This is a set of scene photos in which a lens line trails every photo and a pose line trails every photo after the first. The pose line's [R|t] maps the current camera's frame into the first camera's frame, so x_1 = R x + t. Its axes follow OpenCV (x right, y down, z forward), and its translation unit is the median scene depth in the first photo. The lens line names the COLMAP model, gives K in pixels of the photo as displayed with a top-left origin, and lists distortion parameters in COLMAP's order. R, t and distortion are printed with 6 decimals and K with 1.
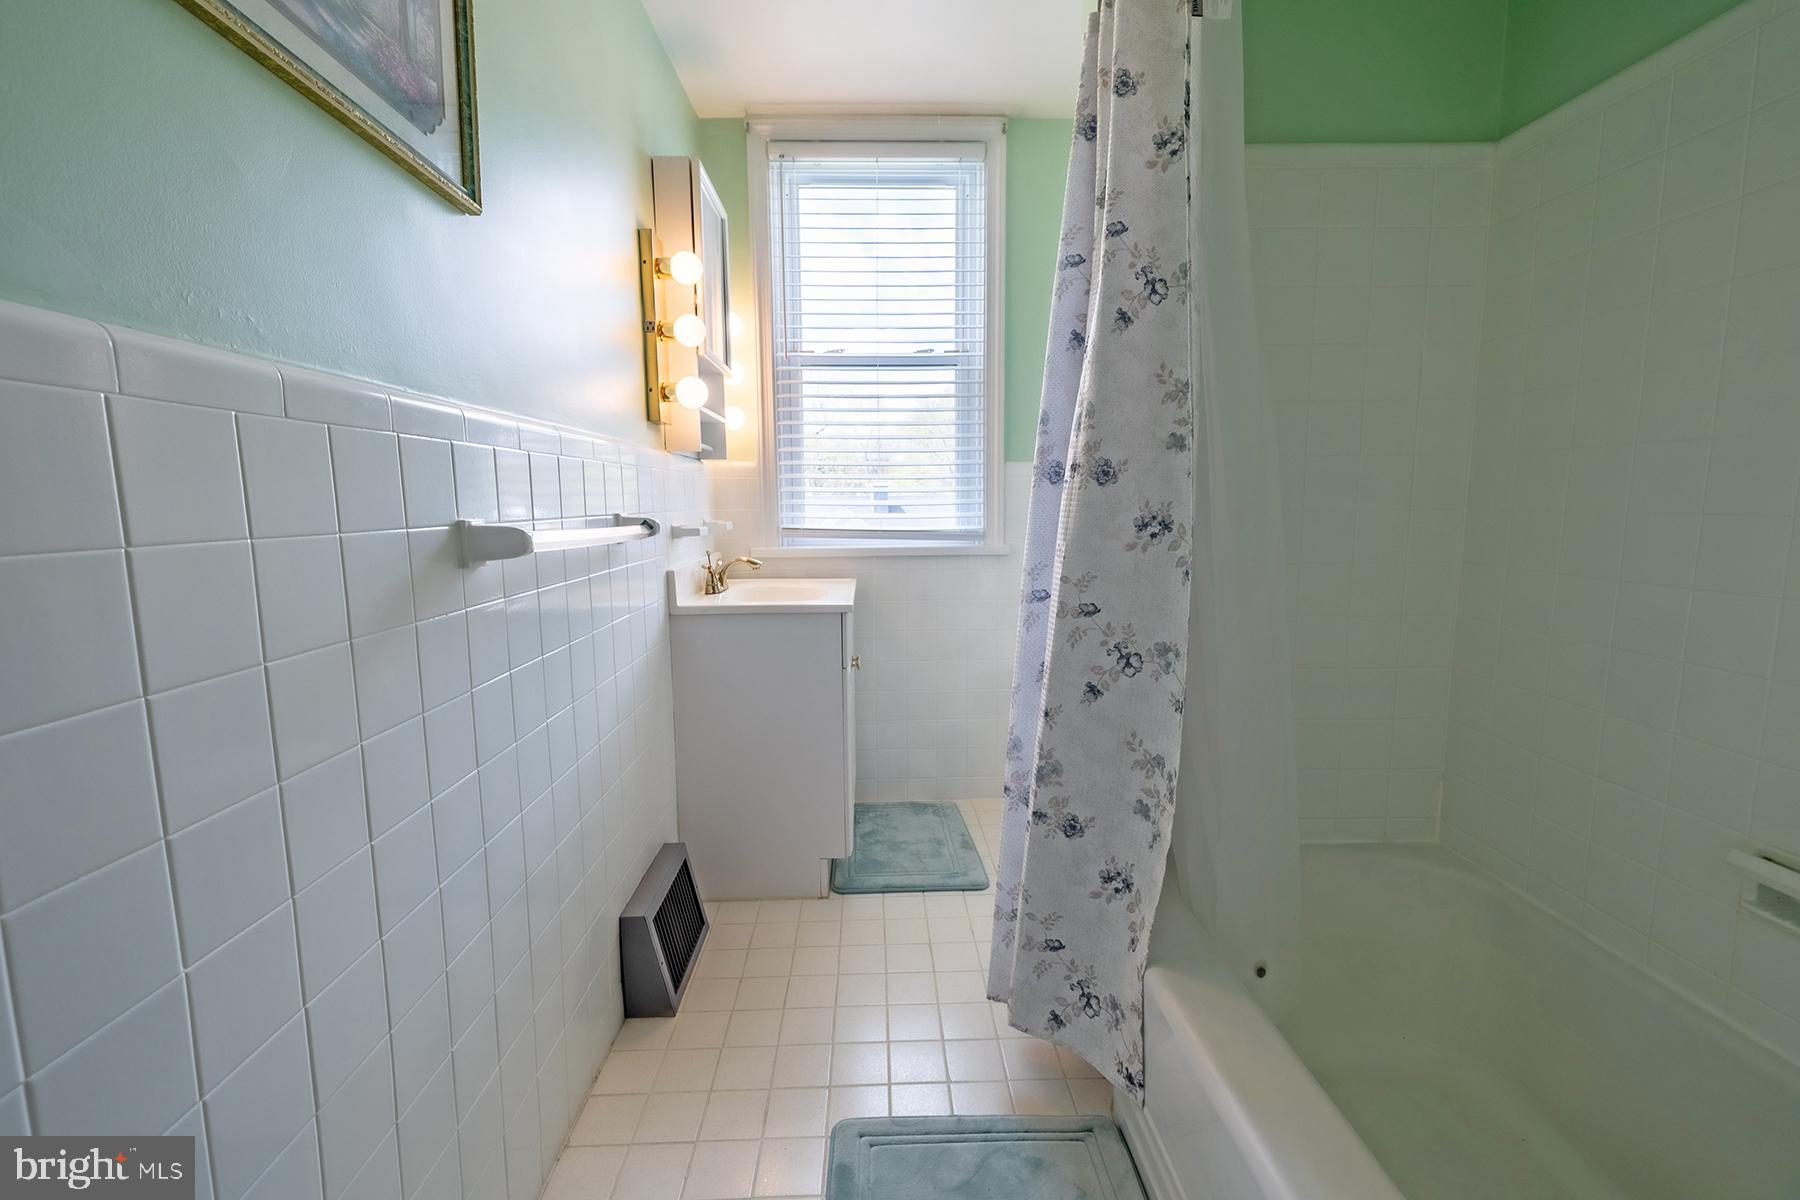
lens RADIAL K [[751.2, 0, 893.5], [0, 751.2, 591.7], [0, 0, 1]] dist [-0.000308, -0.000154]
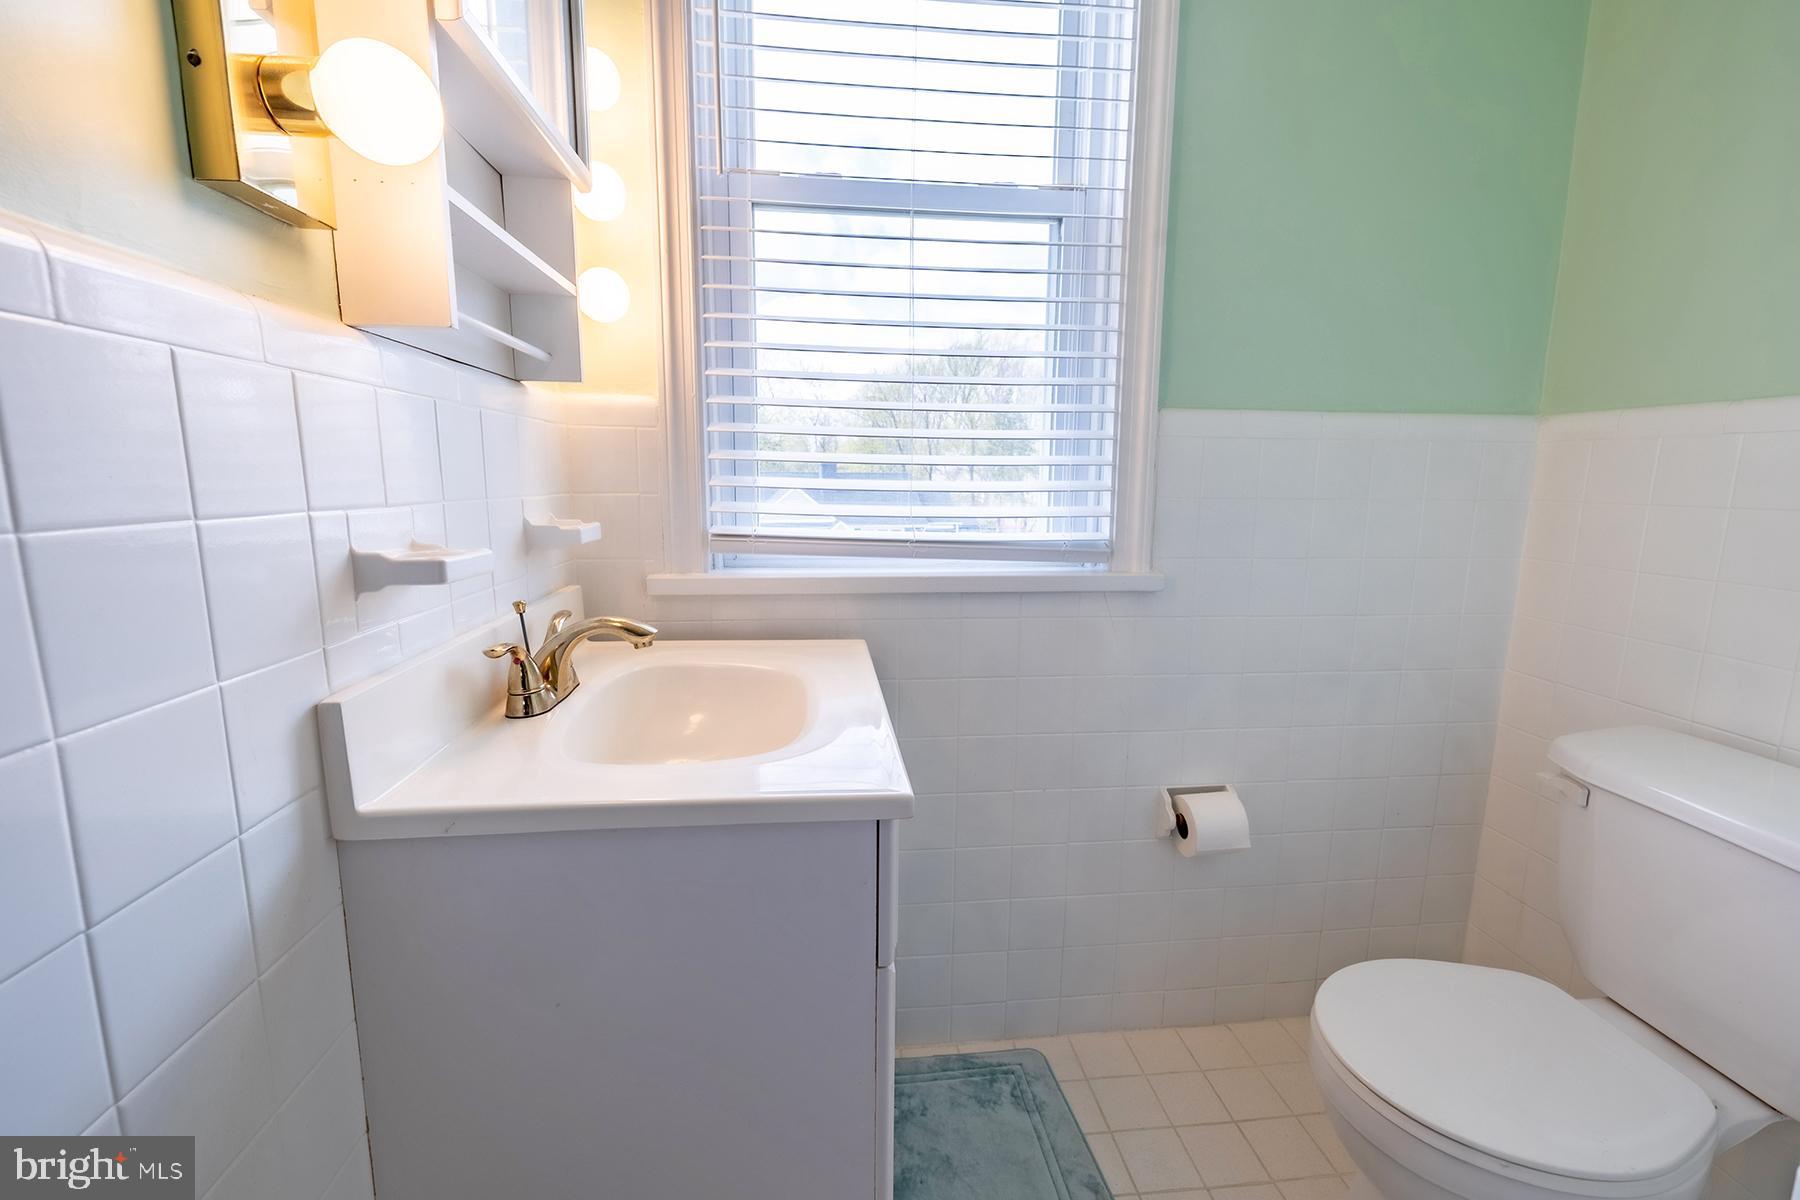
lens RADIAL K [[751.2, 0, 893.5], [0, 751.2, 591.7], [0, 0, 1]] dist [-0.000308, -0.000154]
pose [[0.997206, 0.005650, 0.074491, -0.068290], [-0.007541, 0.999656, 0.025133, -0.062035], [-0.074324, -0.025624, 0.996905, 0.511661]]
